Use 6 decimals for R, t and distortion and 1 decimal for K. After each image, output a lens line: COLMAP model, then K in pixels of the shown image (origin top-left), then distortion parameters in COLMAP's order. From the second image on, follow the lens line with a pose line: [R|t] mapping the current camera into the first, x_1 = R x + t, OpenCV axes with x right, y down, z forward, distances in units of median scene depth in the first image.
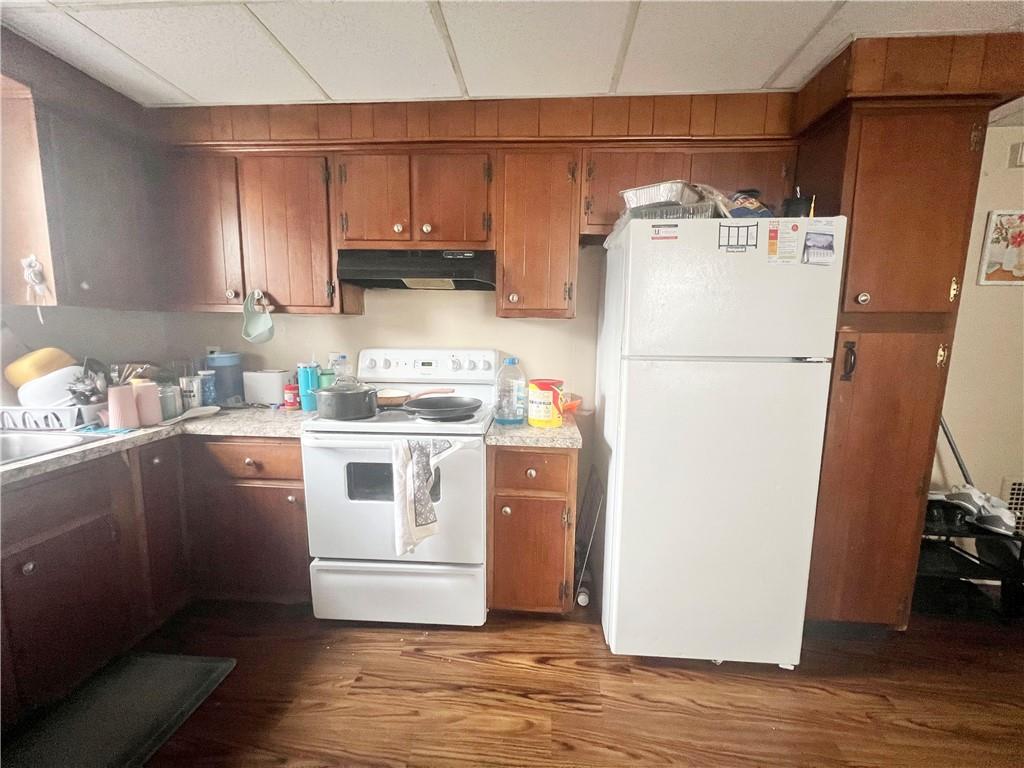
lens RADIAL K [[409.0, 0, 515.4], [0, 409.0, 385.1], [0, 0, 1]] dist [0.000331, 0.000150]
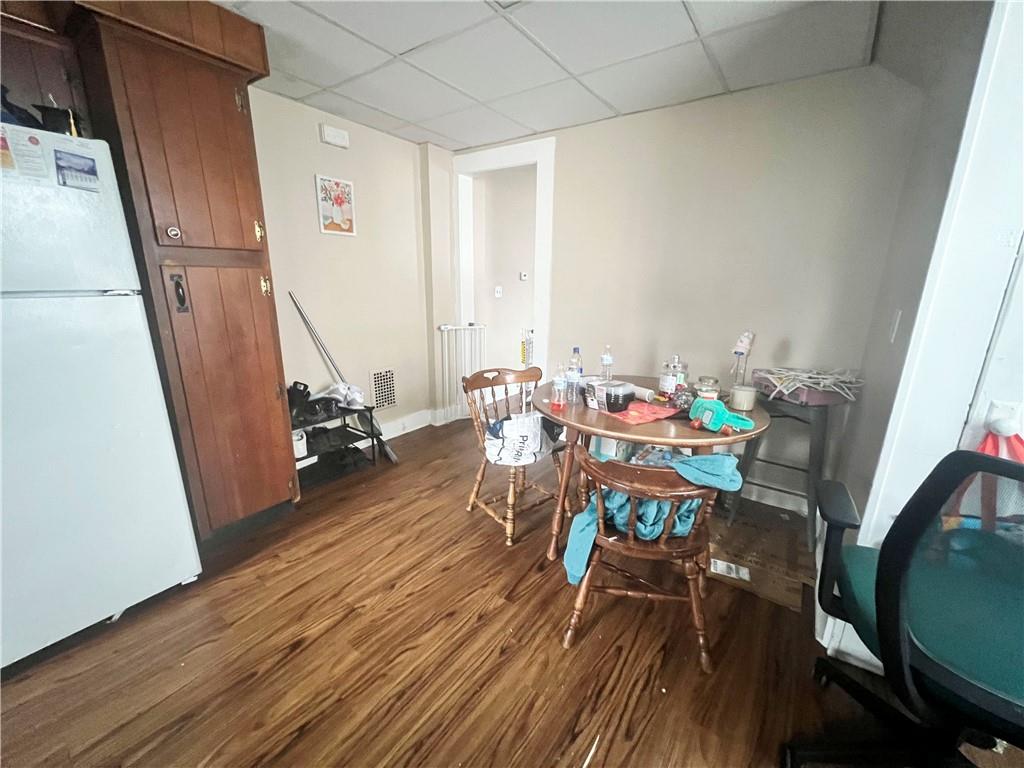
lens RADIAL K [[409.0, 0, 514.1], [0, 409.0, 384.7], [0, 0, 1]] dist [0.000331, 0.000150]
pose [[0.525294, -0.218492, 0.822391, 0.283953], [0.107329, 0.975766, 0.190685, 0.054026], [-0.844125, -0.011899, 0.536015, -0.264577]]
